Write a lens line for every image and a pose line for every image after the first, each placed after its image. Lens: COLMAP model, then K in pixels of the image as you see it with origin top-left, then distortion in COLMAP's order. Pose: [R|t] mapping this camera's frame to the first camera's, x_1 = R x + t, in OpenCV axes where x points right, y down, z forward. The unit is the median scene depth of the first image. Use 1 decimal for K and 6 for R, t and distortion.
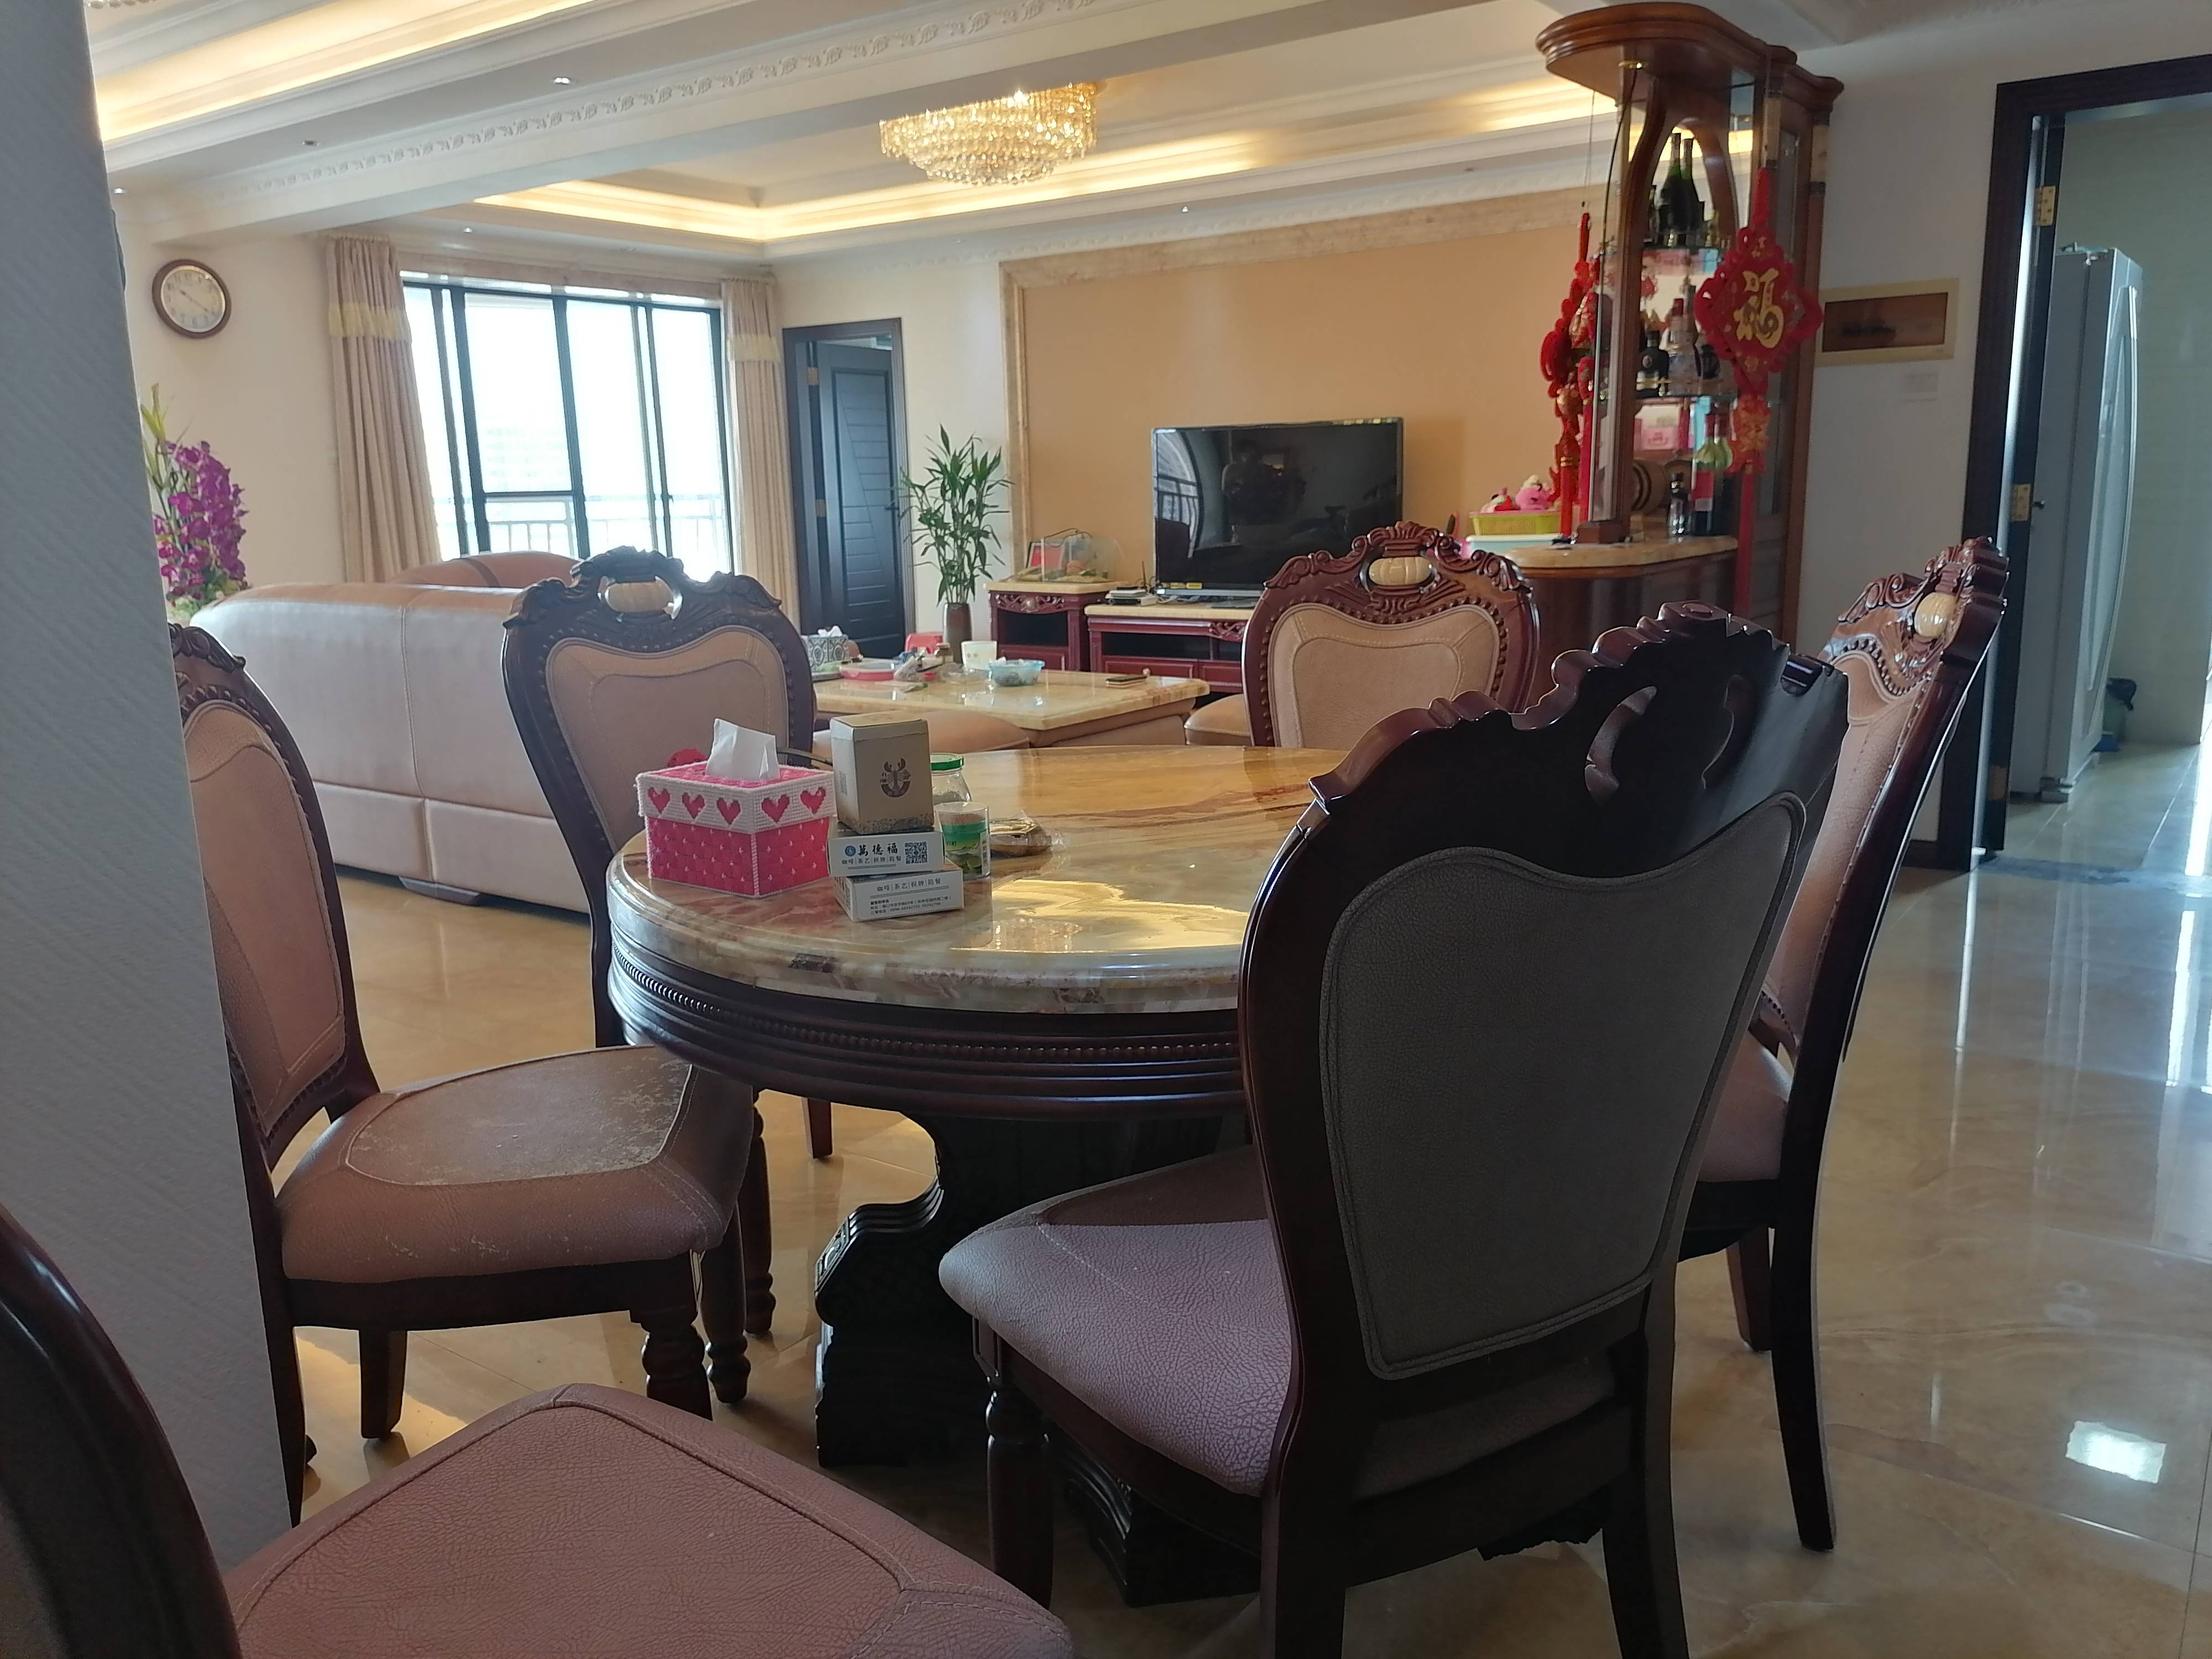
lens RADIAL K [[1627.4, 0, 1106.0], [0, 1627.4, 829.5], [0, 0, 1]] dist [0.013576, -0.003972]
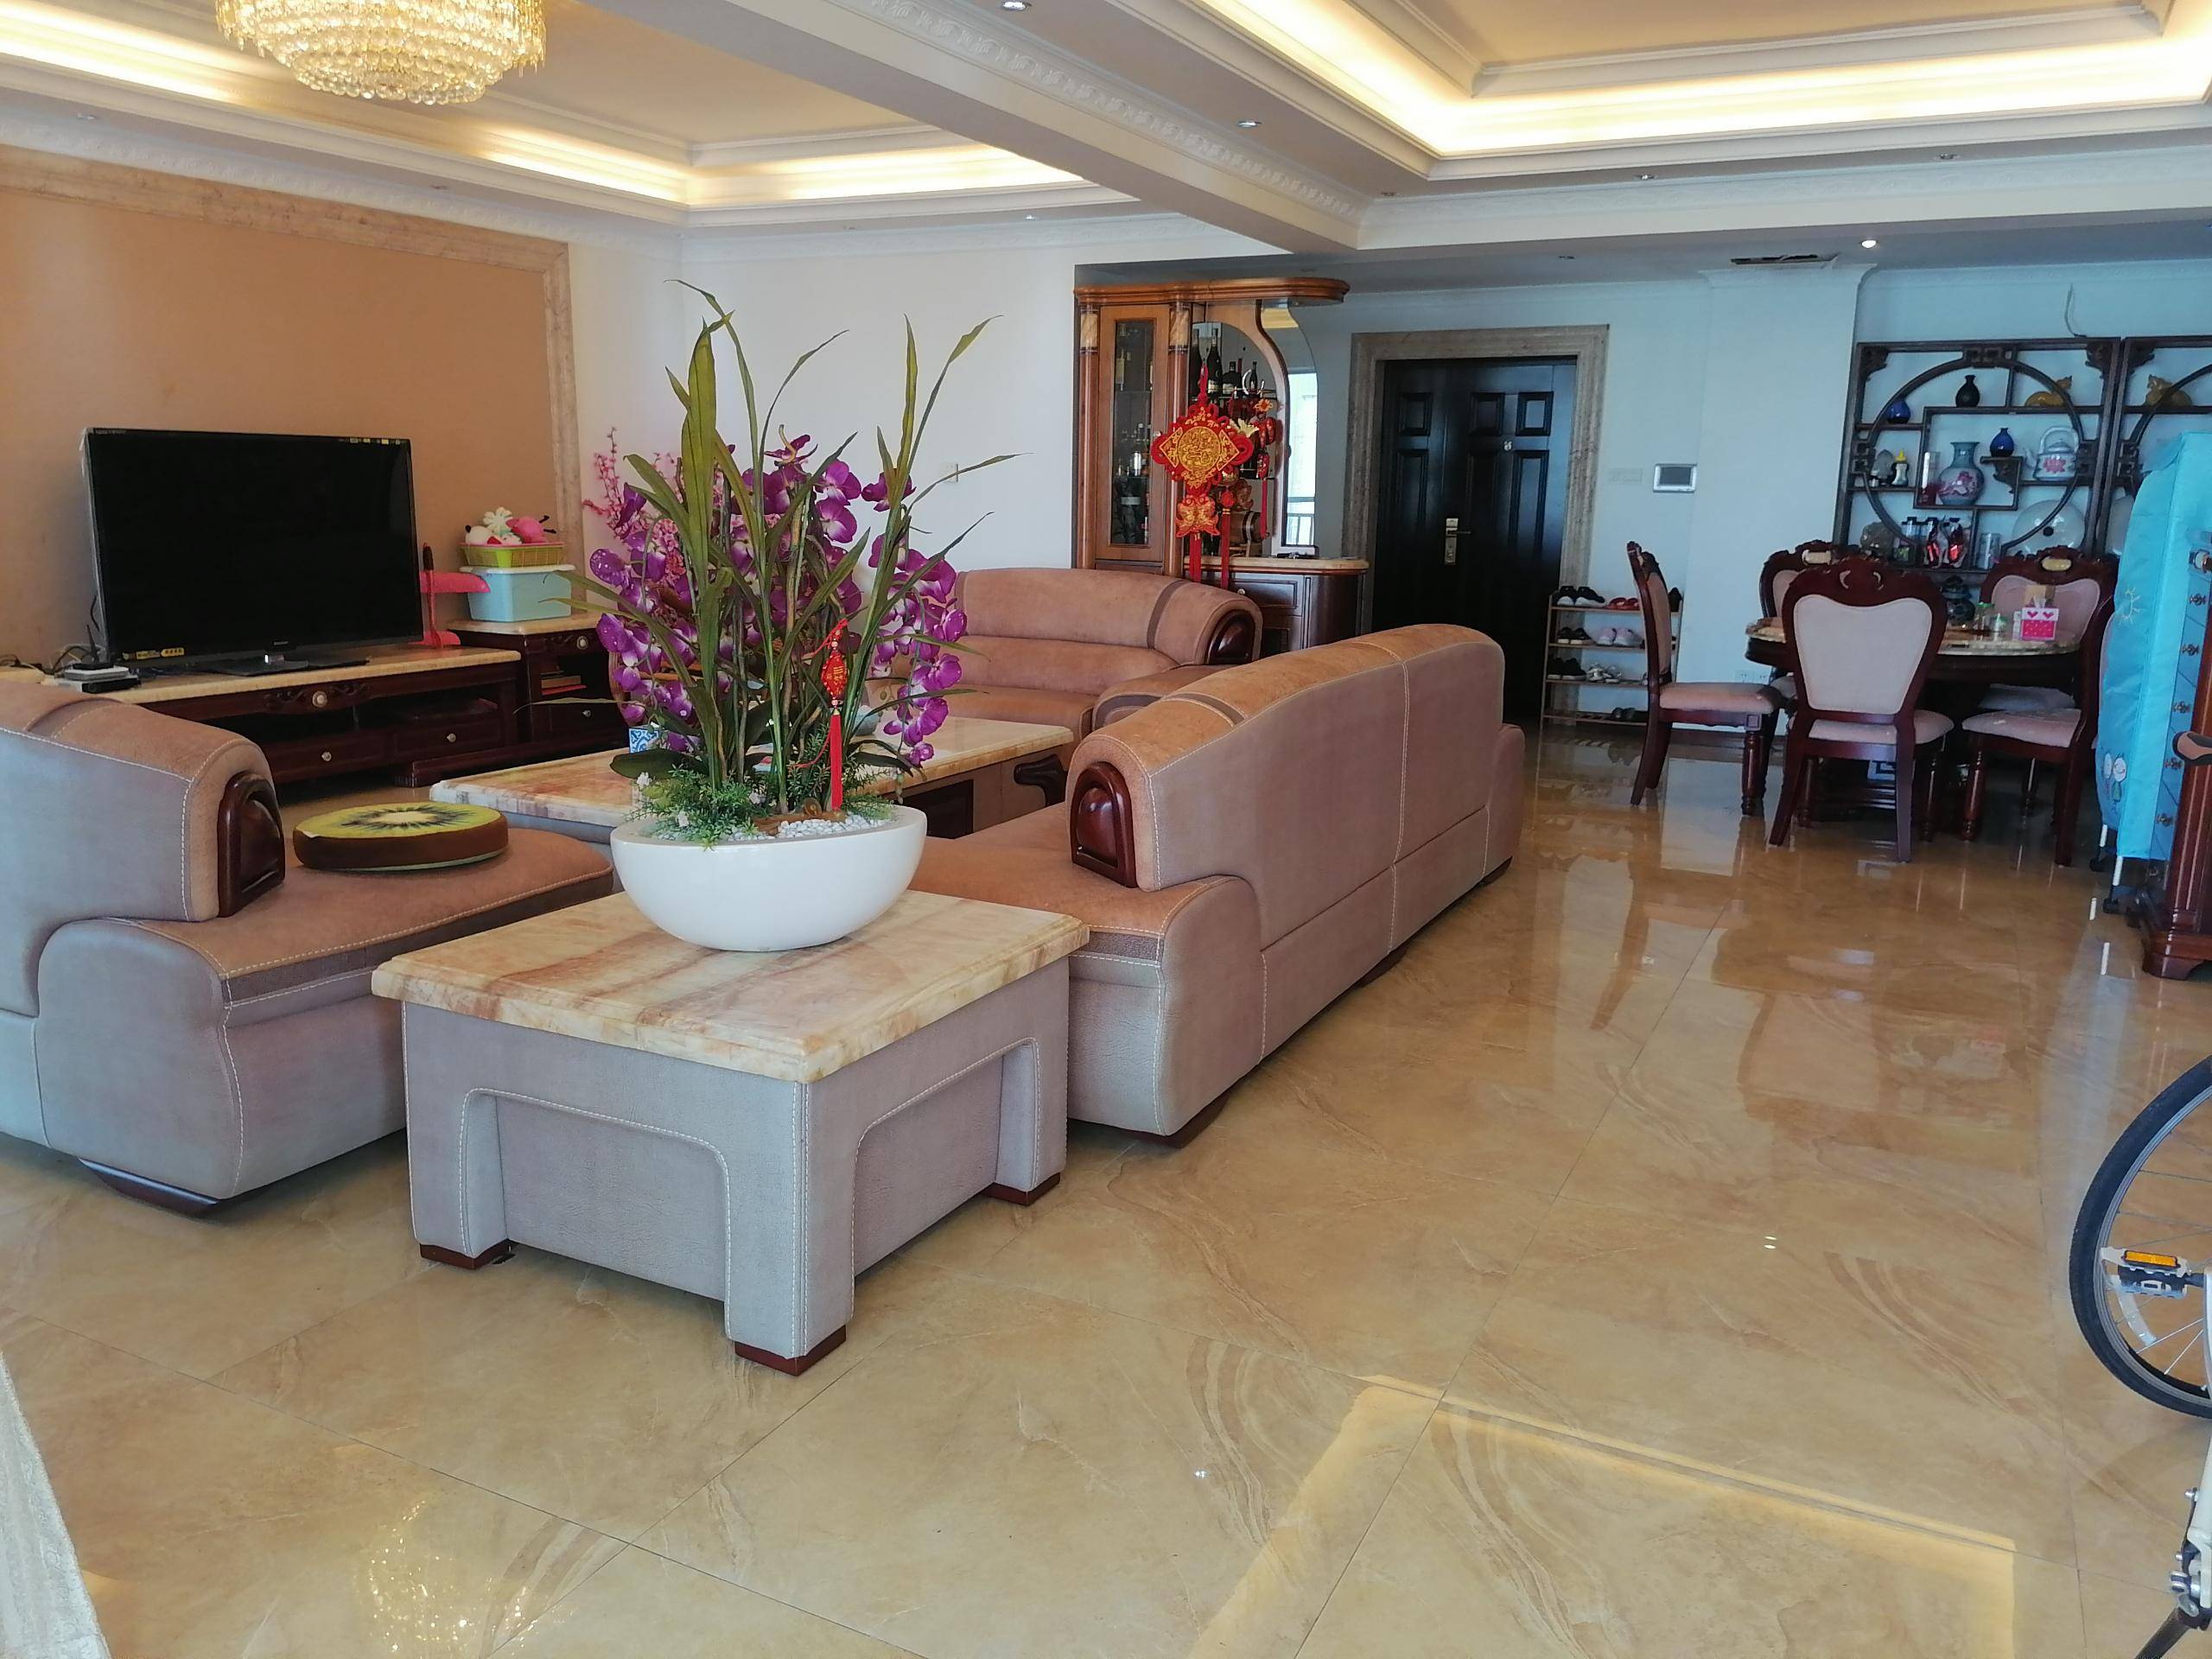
lens RADIAL K [[1693.3, 0, 1106.0], [0, 1693.3, 829.5], [0, 0, 1]] dist [0.005060, -0.009216]
pose [[-0.164670, -0.180451, 0.969702, -0.745951], [0.186536, 0.959684, 0.210263, -0.154386], [-0.968550, 0.215508, -0.124371, 0.709153]]
